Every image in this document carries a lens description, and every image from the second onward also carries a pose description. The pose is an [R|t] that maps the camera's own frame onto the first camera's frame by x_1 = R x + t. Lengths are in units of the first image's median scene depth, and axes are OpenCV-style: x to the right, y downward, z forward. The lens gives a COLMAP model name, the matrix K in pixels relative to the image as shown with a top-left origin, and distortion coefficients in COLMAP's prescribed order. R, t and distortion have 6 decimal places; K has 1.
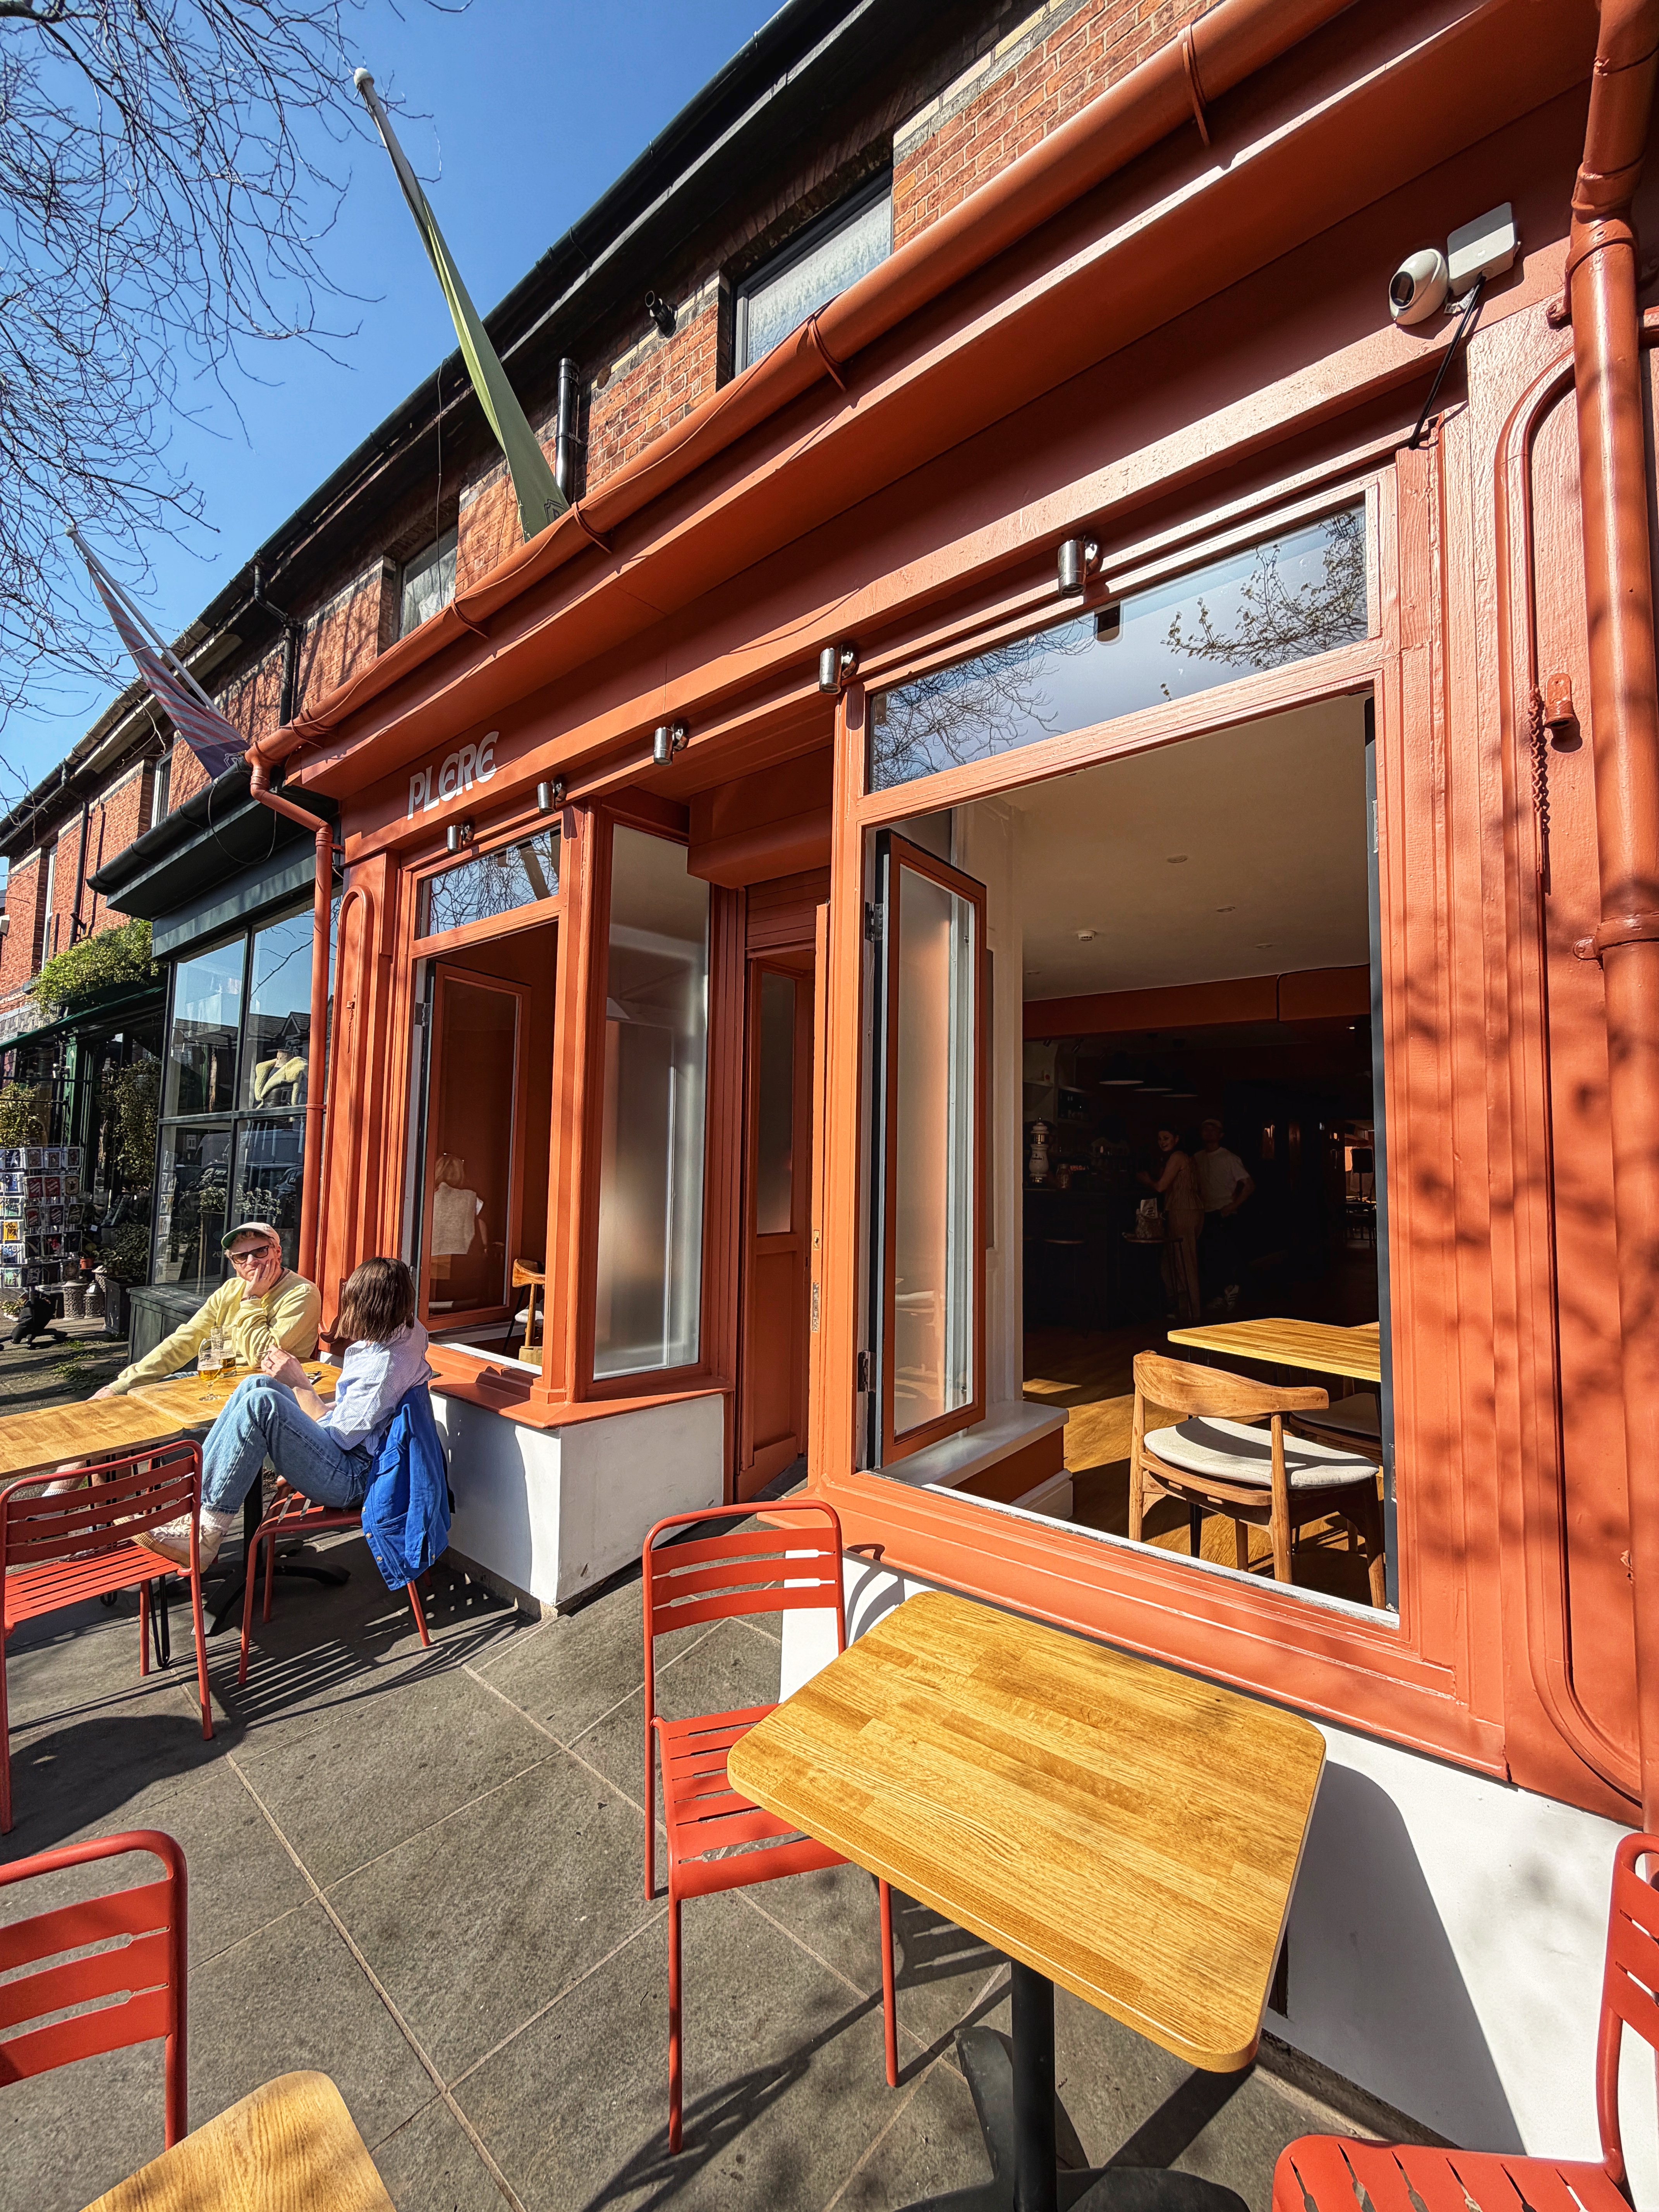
lens RADIAL K [[887.6, 0, 830.7], [0, 887.6, 1113.5], [0, 0, 1]] dist [-0.000757, -0.000691]
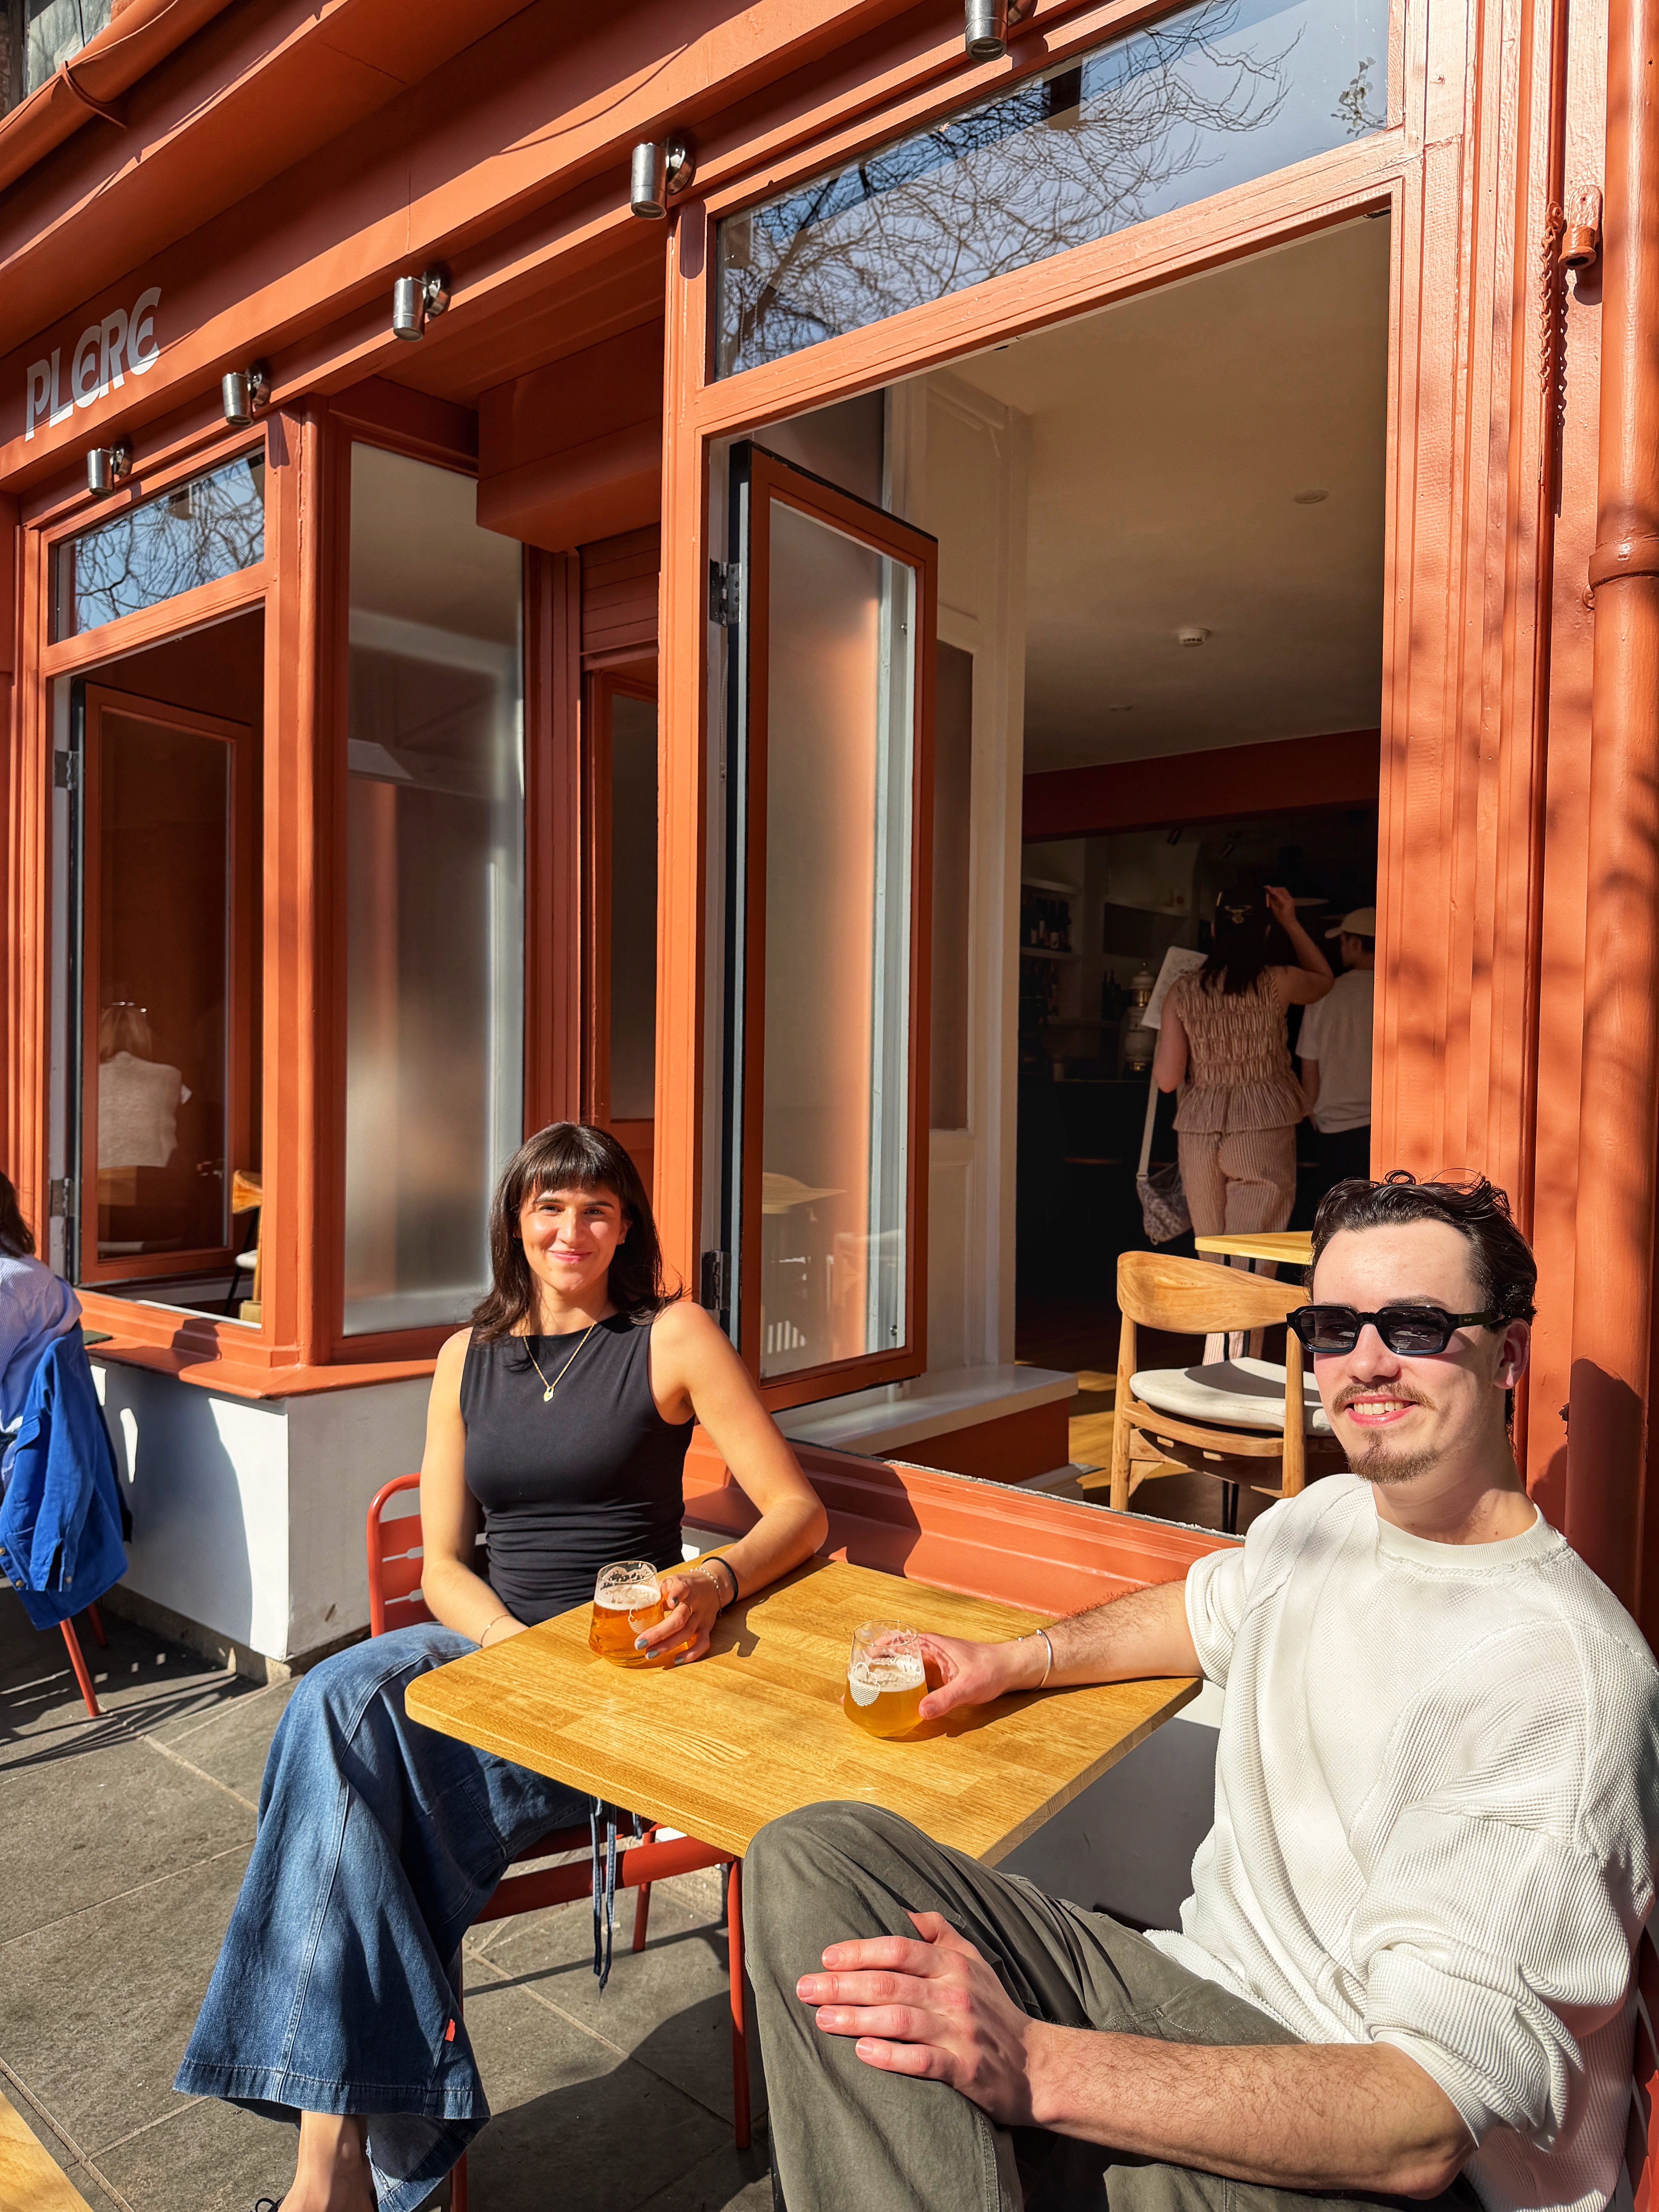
lens RADIAL K [[1559.7, 0, 830.9], [0, 1559.7, 1118.0], [0, 0, 1]] dist [0.014739, -0.022980]
pose [[0.999919, -0.003348, -0.012266, 0.114165], [0.004388, 0.996310, 0.085719, 0.054050], [0.011934, -0.085766, 0.996244, -0.125925]]
